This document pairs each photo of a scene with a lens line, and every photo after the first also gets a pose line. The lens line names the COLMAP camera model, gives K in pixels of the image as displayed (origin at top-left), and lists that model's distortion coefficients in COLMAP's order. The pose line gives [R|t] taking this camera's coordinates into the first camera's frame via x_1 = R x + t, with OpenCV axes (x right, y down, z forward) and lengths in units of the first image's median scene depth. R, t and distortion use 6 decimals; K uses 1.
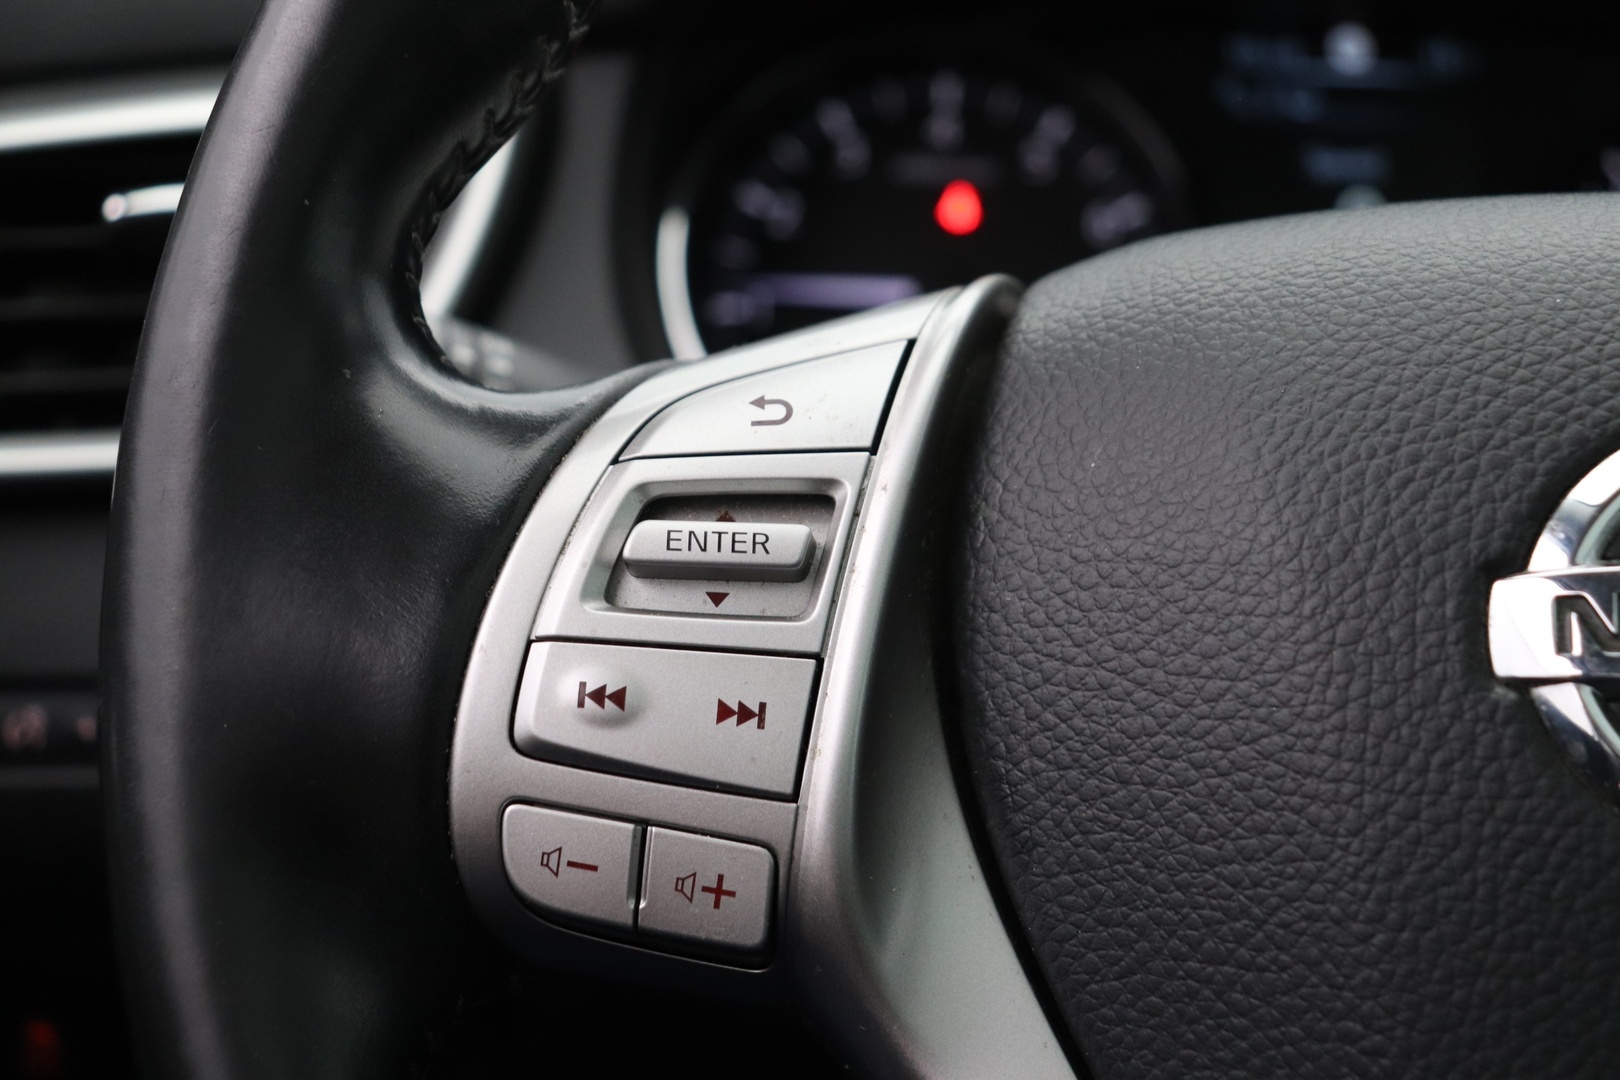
lens RADIAL K [[2631.6, 0, 808.7], [0, 2631.6, 548.8], [0, 0, 1]] dist [0.021015, 0.000000]
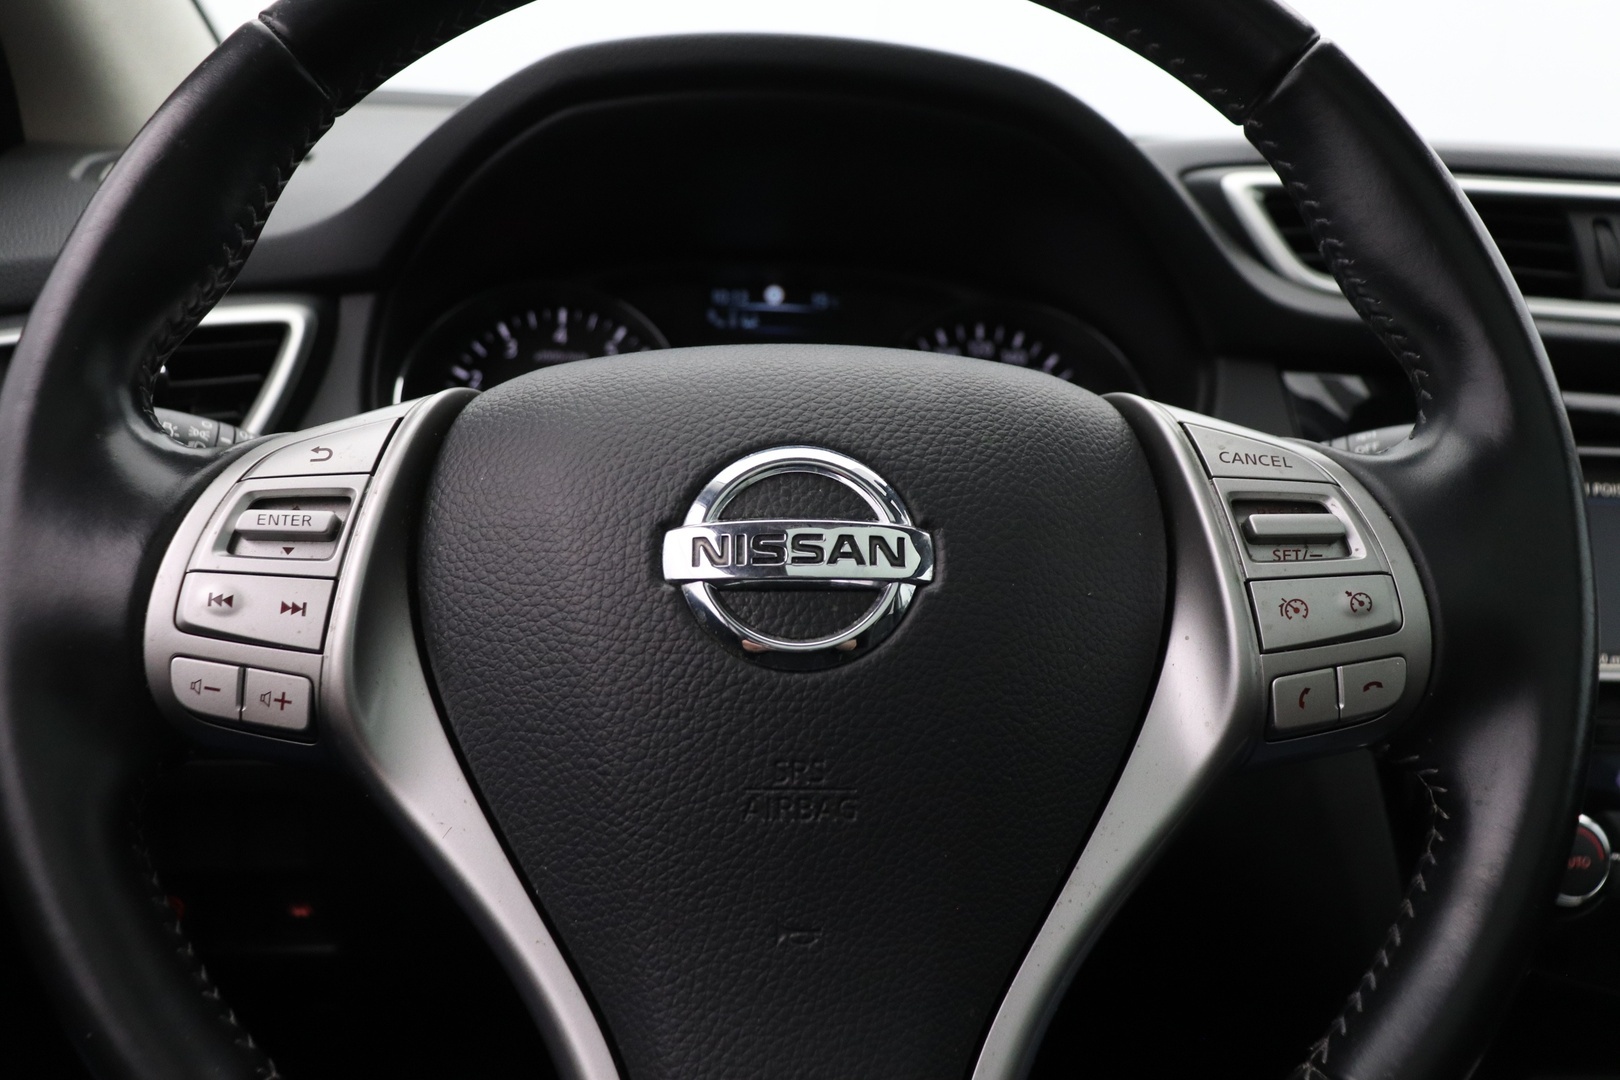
lens RADIAL K [[1430.1, 0, 809.9], [0, 1430.1, 532.9], [0, 0, 1]] dist [-0.164647, 0.126839]
pose [[0.992875, -0.011399, 0.118617, 0.229521], [0.016149, 0.999103, -0.039157, 0.054029], [-0.118065, 0.040794, 0.992168, -0.061947]]
